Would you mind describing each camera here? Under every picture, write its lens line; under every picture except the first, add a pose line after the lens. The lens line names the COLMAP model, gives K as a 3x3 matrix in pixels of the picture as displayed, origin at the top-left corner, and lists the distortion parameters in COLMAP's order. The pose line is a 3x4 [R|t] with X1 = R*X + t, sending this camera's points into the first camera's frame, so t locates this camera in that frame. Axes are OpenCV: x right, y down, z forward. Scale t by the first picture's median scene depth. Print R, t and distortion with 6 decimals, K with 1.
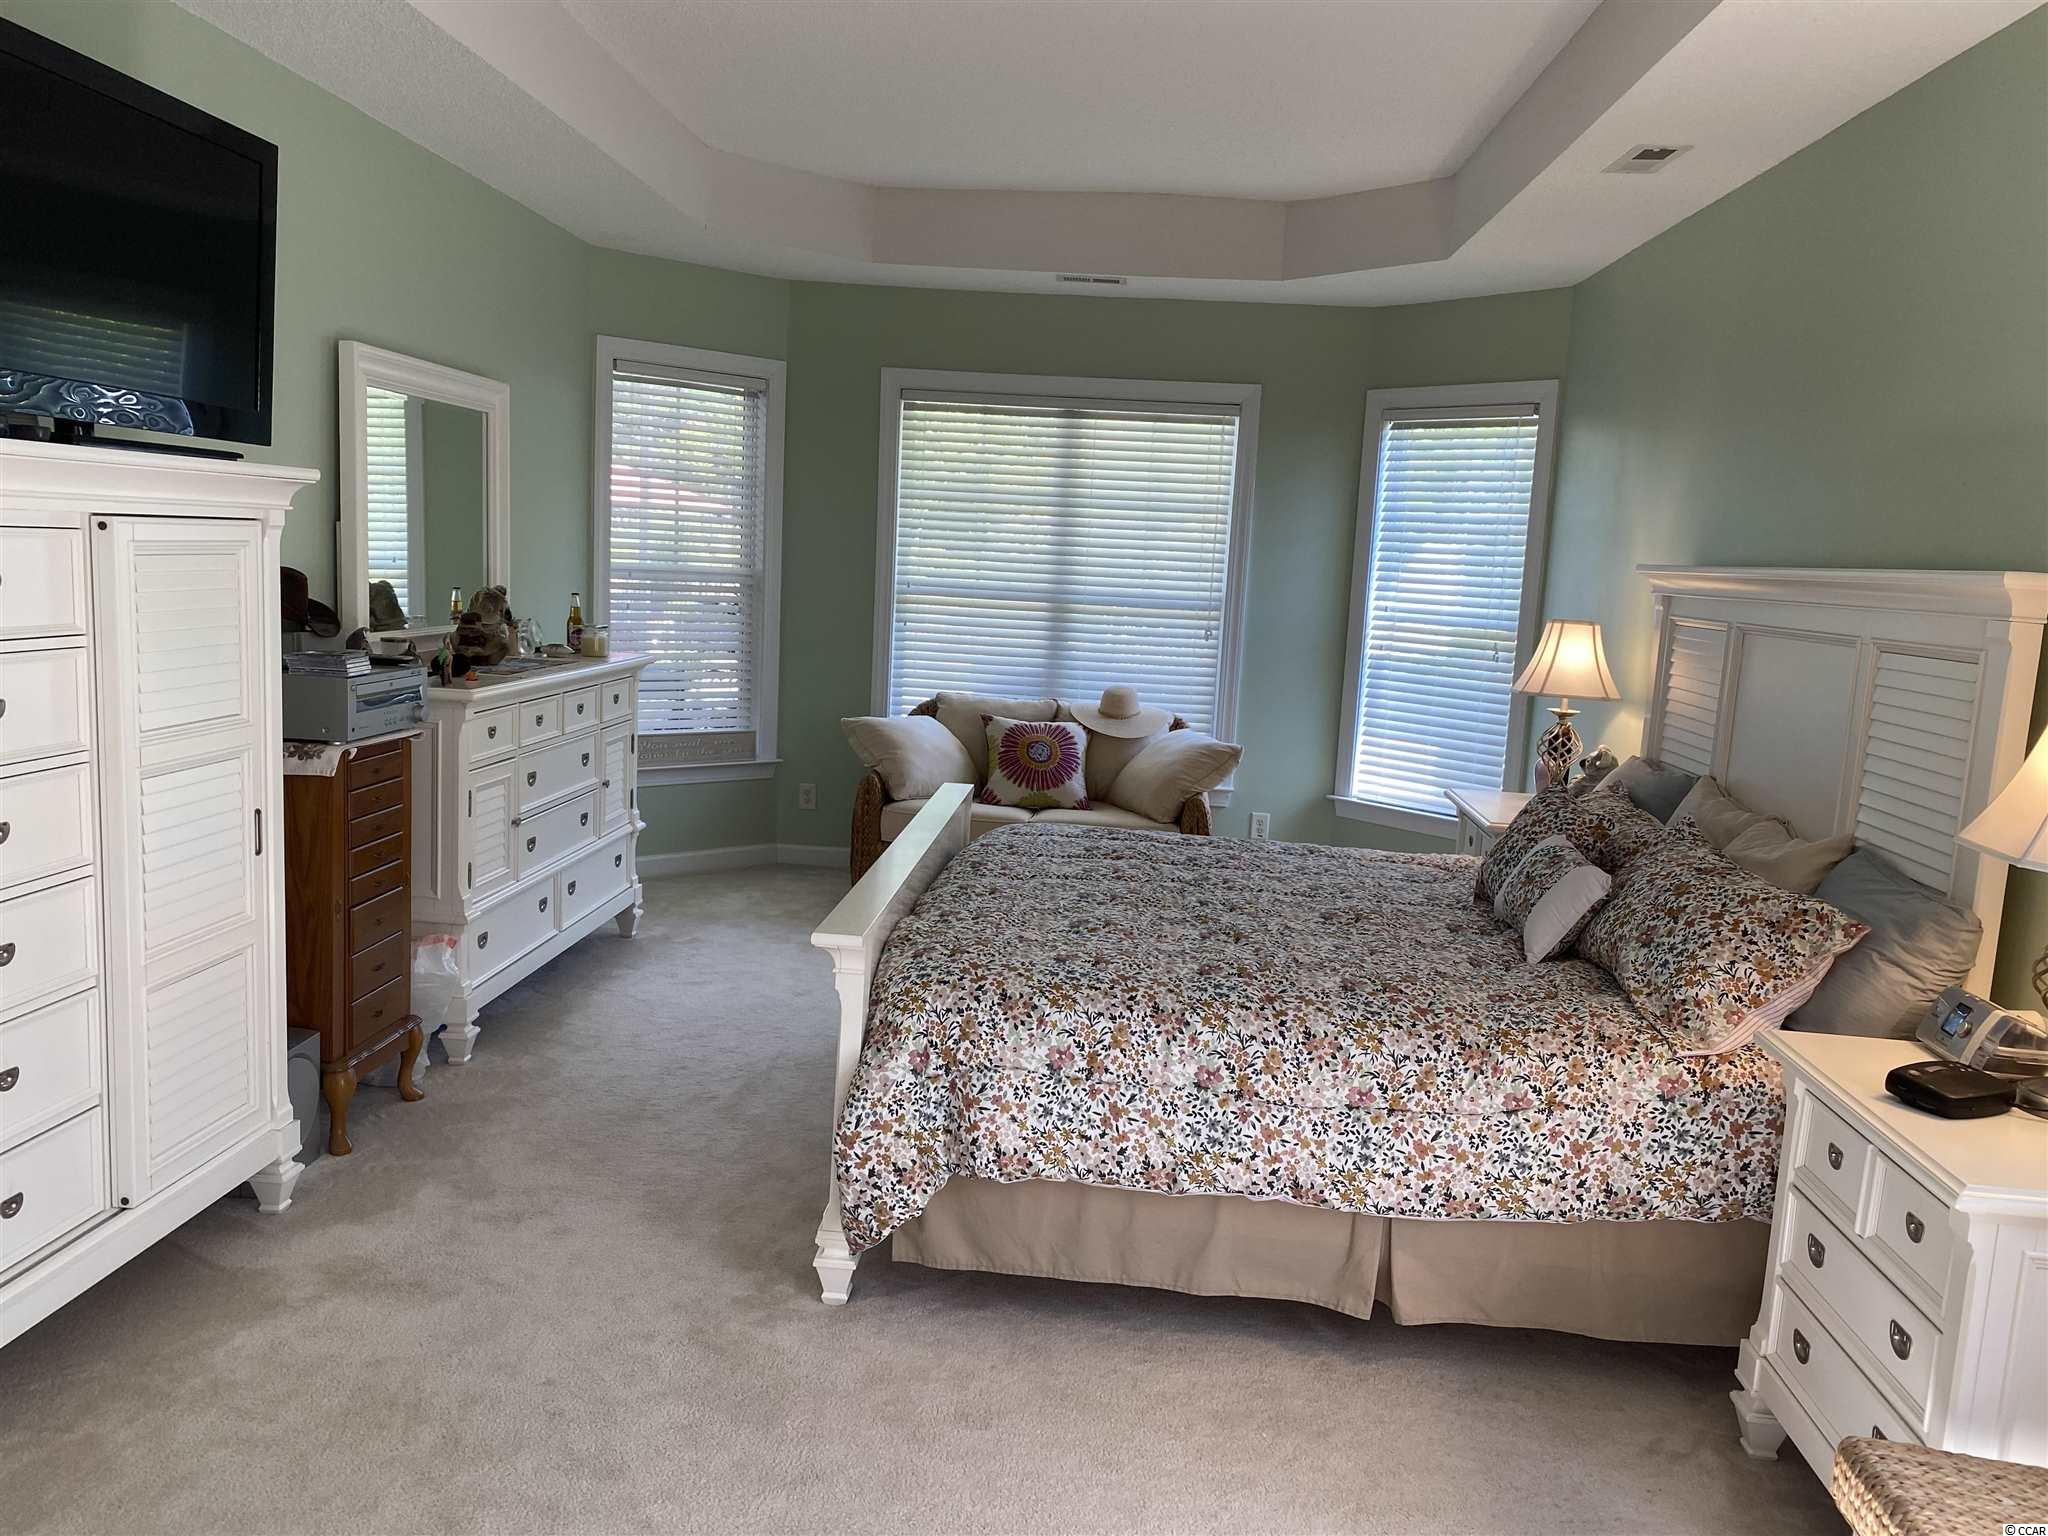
lens RADIAL K [[1546.1, 0, 1024.0], [0, 1546.1, 768.0], [0, 0, 1]] dist [0.043561, -0.079285]
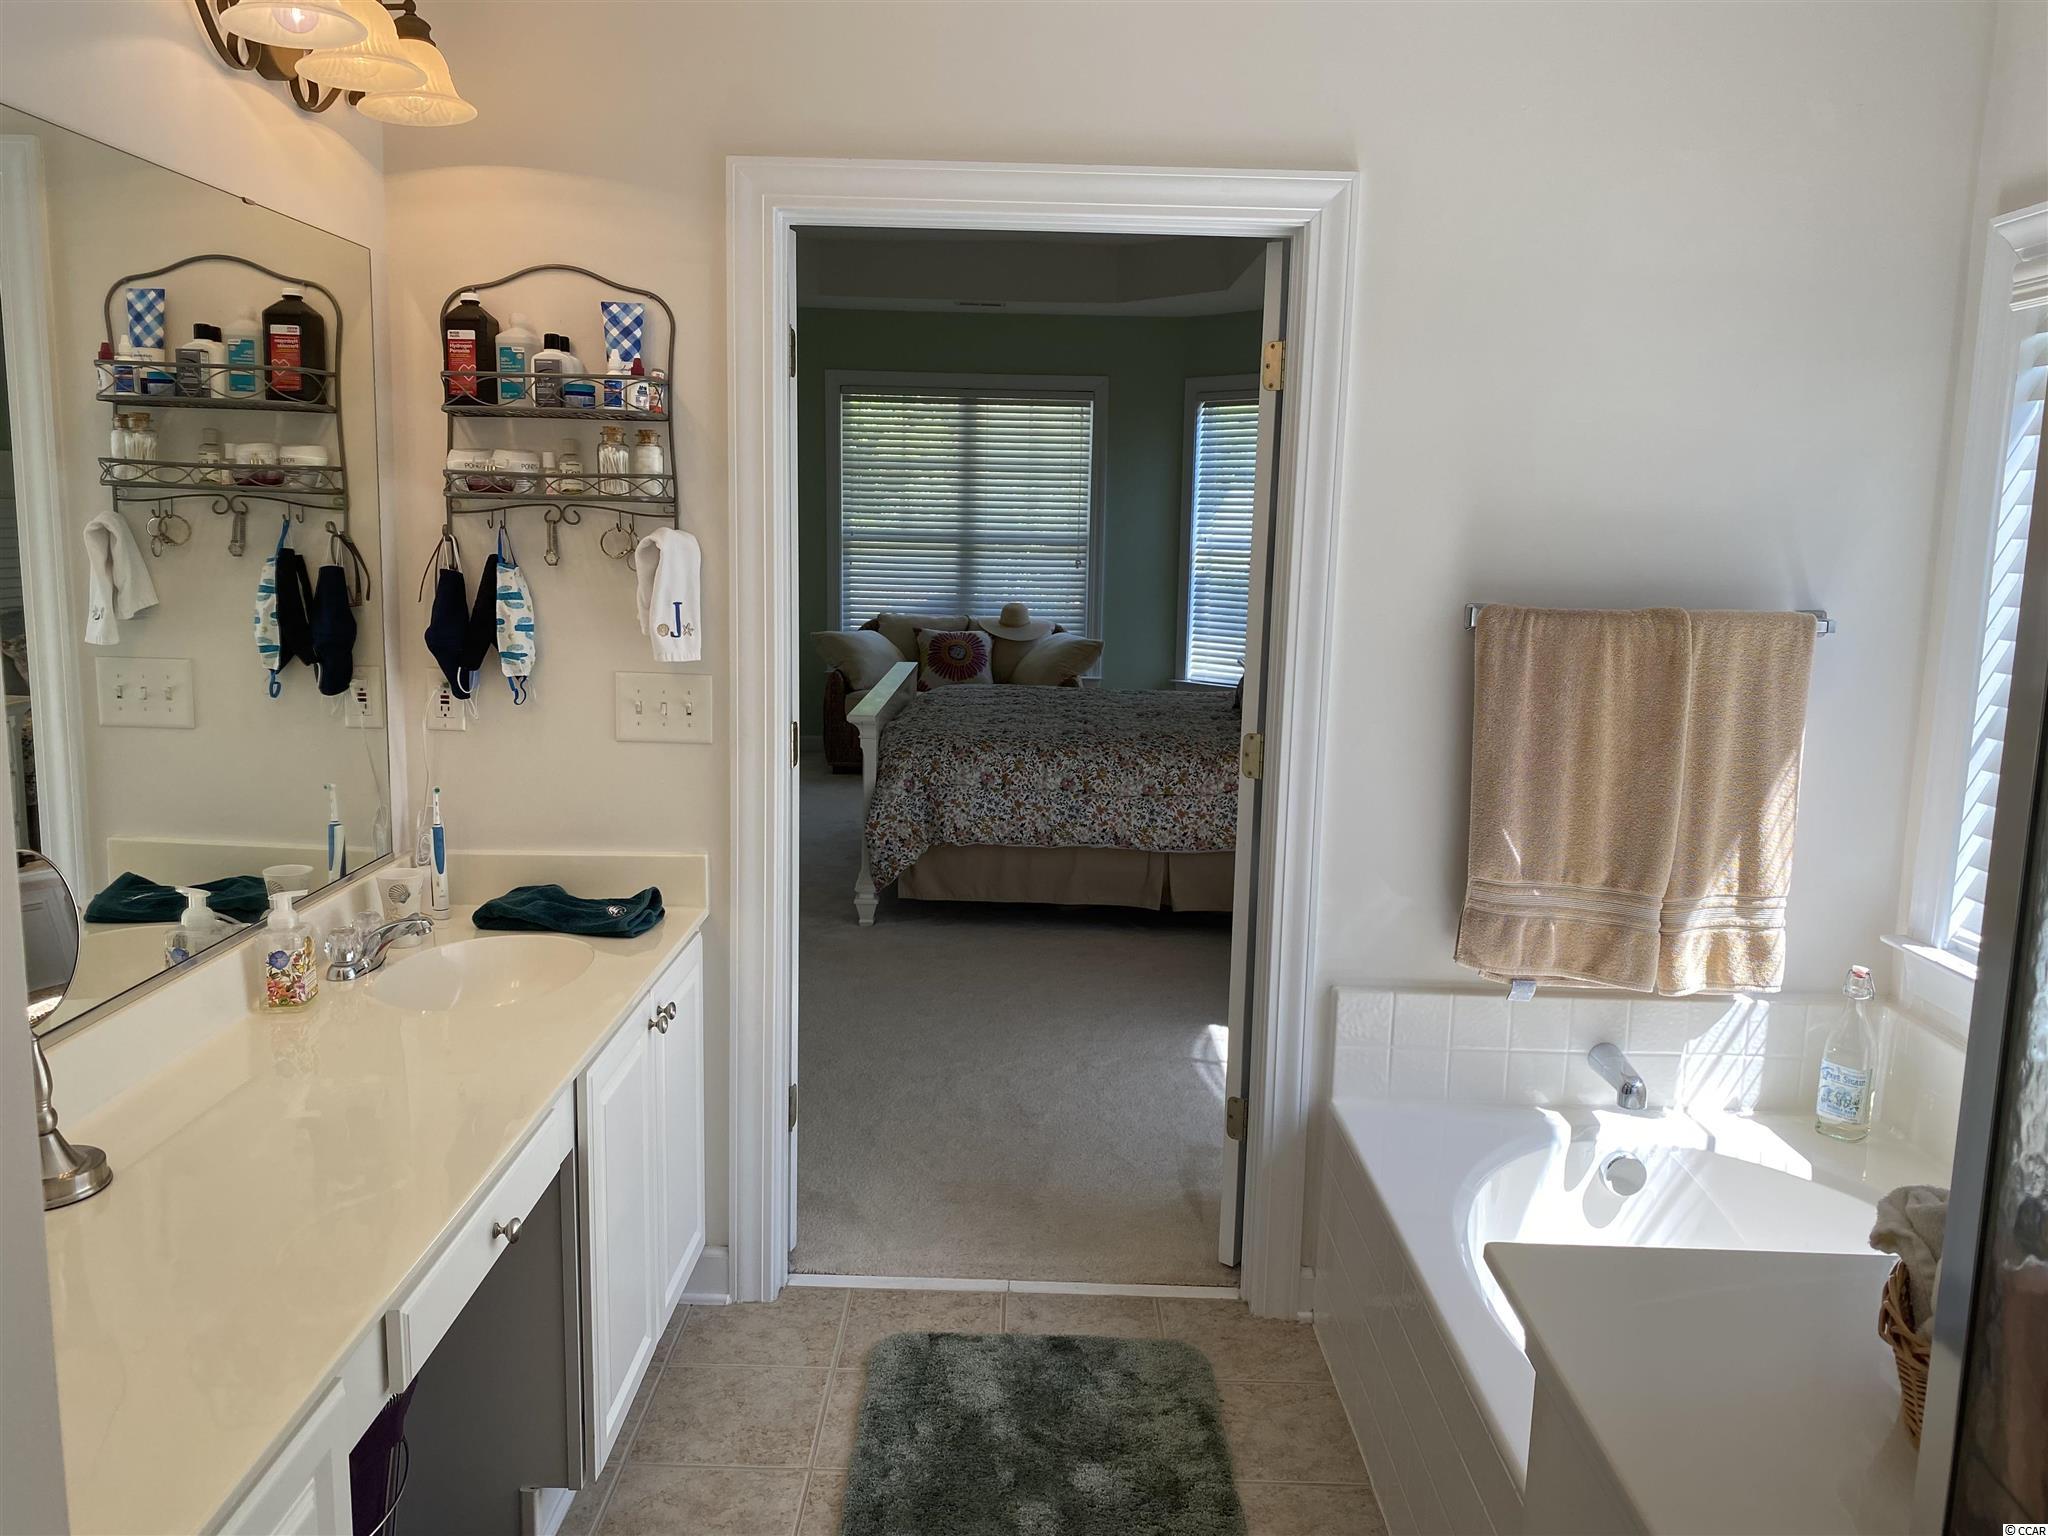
lens RADIAL K [[1539.7, 0, 1025.9], [0, 1539.7, 800.4], [0, 0, 1]] dist [0.021793, -0.005045]
pose [[0.997095, -0.043229, 0.062720, -0.045034], [0.040345, 0.998101, 0.046539, 0.128676], [-0.064613, -0.043873, 0.996946, -0.800972]]
